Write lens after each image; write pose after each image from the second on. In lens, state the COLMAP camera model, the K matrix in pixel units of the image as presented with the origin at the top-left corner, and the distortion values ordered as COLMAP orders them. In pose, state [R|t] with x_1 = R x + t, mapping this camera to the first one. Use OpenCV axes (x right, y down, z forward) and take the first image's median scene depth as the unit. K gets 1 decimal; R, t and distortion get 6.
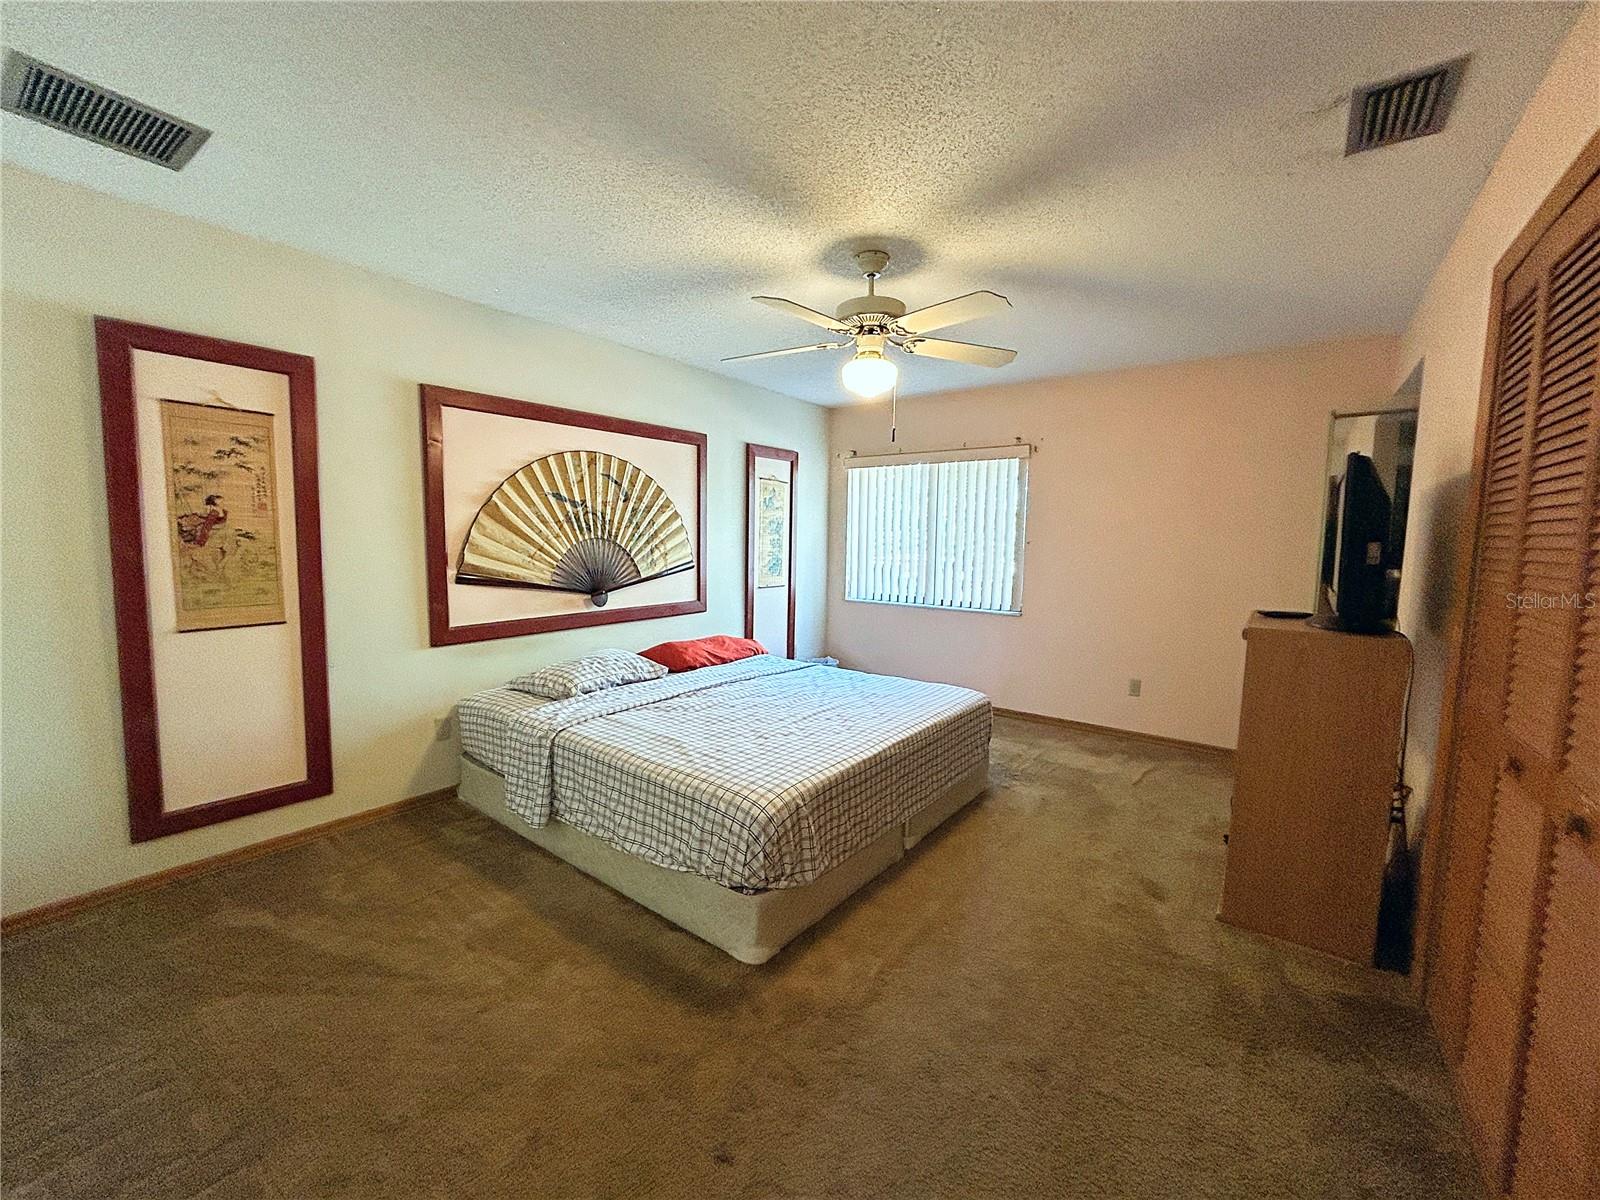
lens RADIAL K [[644.5, 0, 813.9], [0, 644.5, 602.1], [0, 0, 1]] dist [-0.000762, 0.000582]
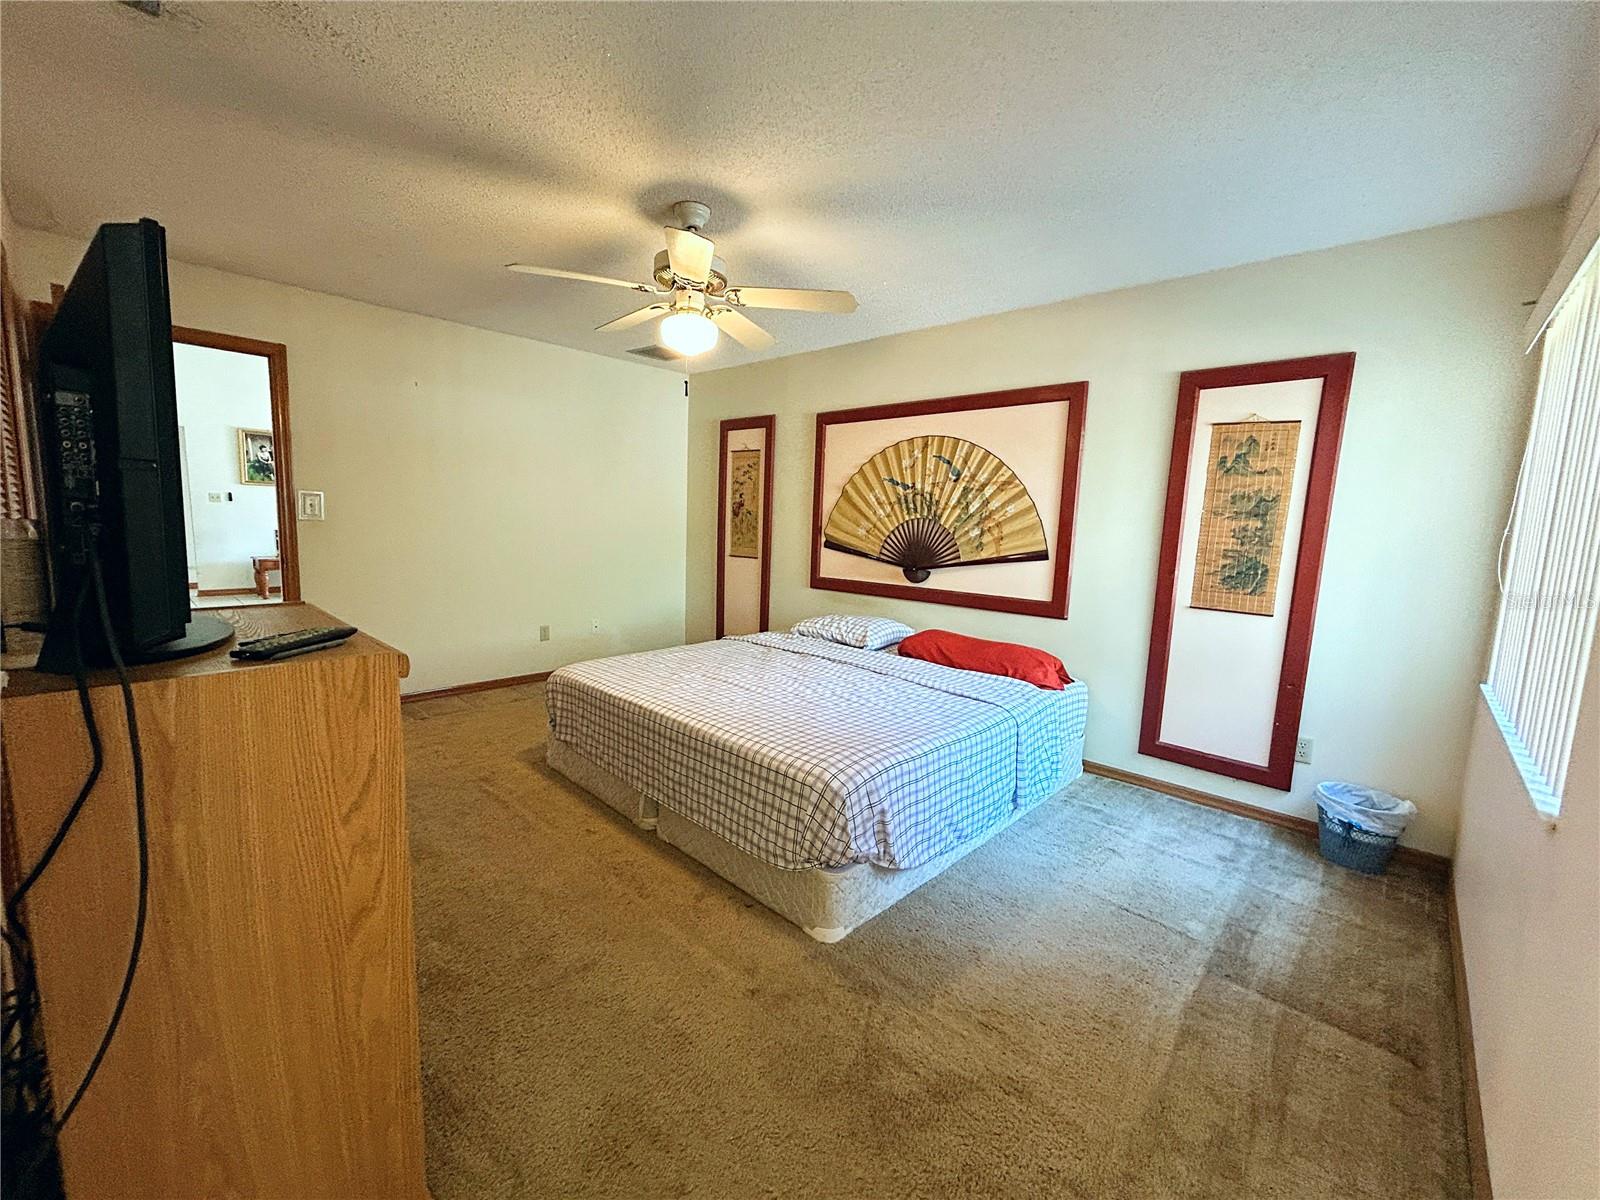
lens RADIAL K [[644.5, 0, 799.5], [0, 644.5, 596.2], [0, 0, 1]] dist [-0.000762, 0.000582]
pose [[-0.115960, 0.118082, -0.986210, 0.740290], [-0.125875, 0.983155, 0.132517, -0.088136], [0.985246, 0.139506, -0.099143, 0.923320]]
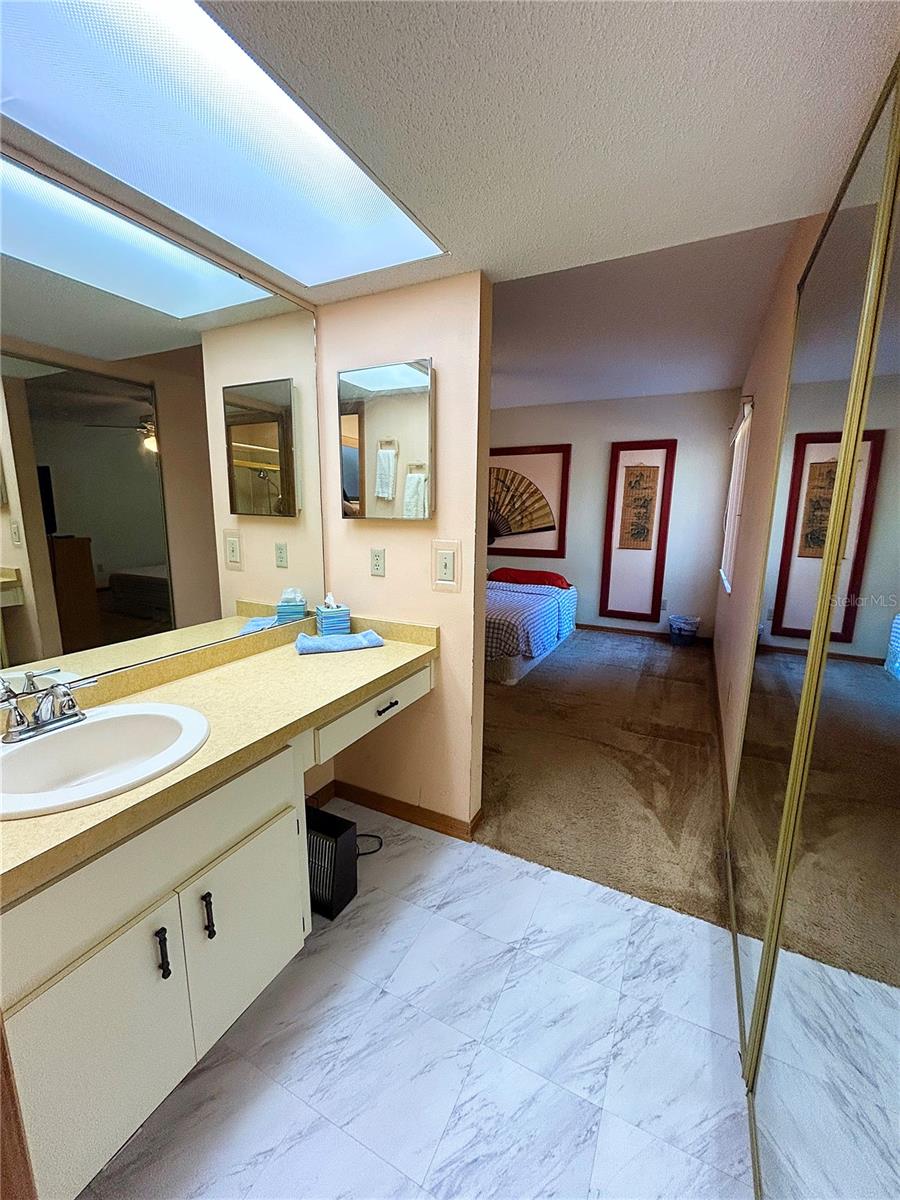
lens RADIAL K [[483.4, 0, 450.7], [0, 483.4, 598.0], [0, 0, 1]] dist [-0.000762, 0.000582]
pose [[0.171592, 0.182677, -0.968083, 1.157801], [-0.097132, 0.981007, 0.167899, -0.074355], [0.980368, 0.065222, 0.186077, 0.615603]]
